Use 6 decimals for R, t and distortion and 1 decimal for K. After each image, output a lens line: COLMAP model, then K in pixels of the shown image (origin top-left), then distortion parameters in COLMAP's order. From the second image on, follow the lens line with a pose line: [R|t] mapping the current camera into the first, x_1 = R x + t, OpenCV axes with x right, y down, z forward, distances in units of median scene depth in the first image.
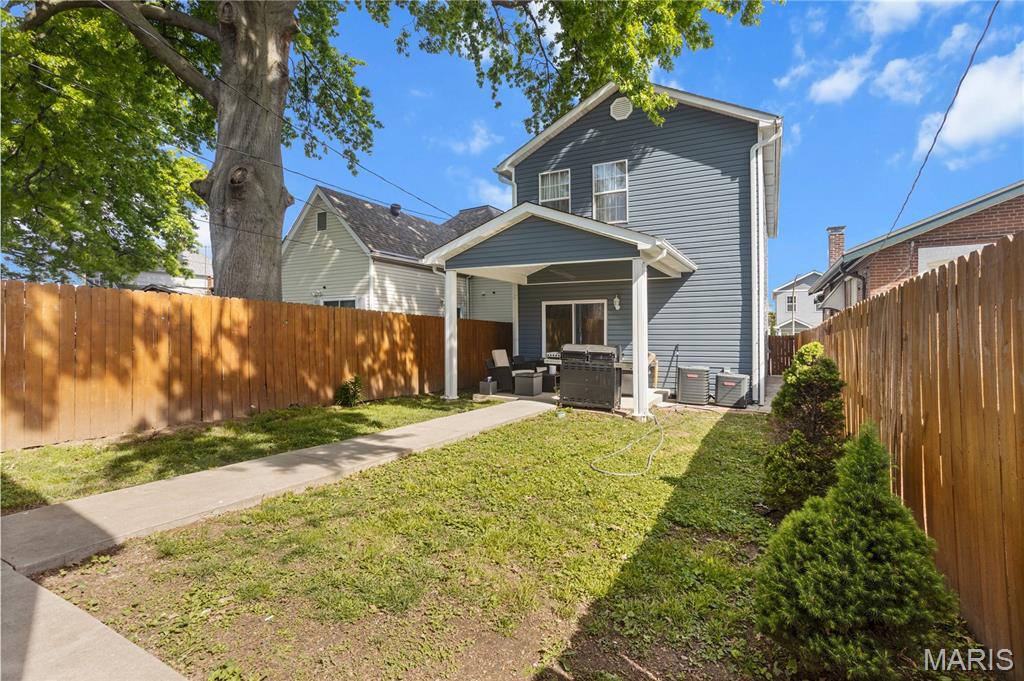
lens RADIAL K [[494.2, 0, 509.2], [0, 494.2, 328.9], [0, 0, 1]] dist [-0.000762, 0.001154]
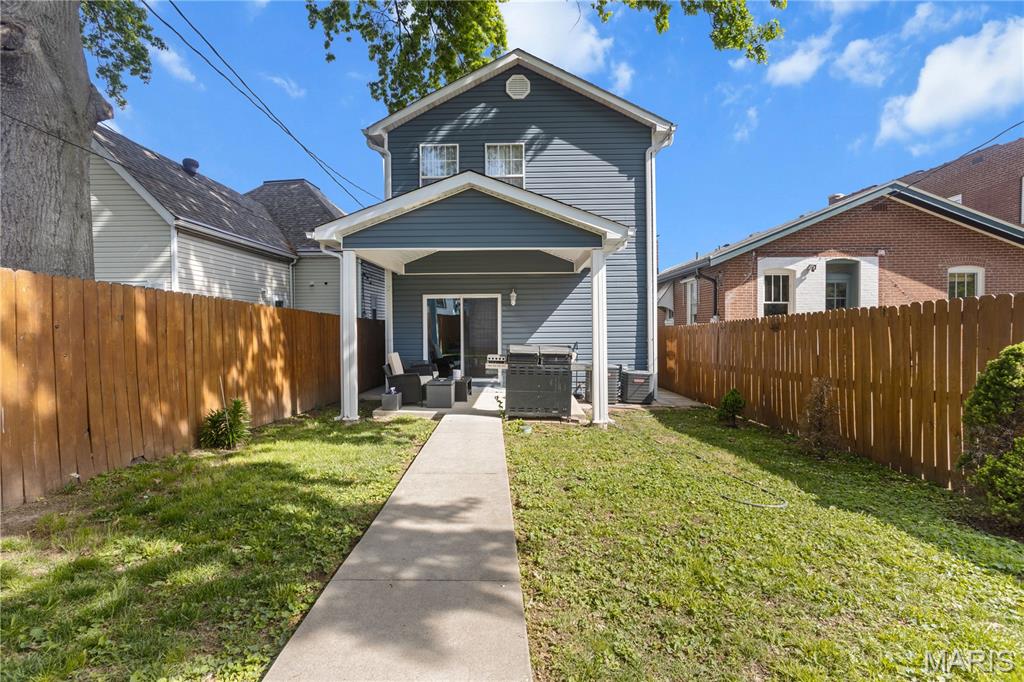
lens RADIAL K [[493.4, 0, 510.9], [0, 493.4, 328.3], [0, 0, 1]] dist [-0.001235, 0.017220]
pose [[0.895699, -0.005740, 0.444623, -0.208912], [0.002785, 0.999969, 0.007299, -0.003298], [-0.444651, -0.005300, 0.895688, 0.191020]]
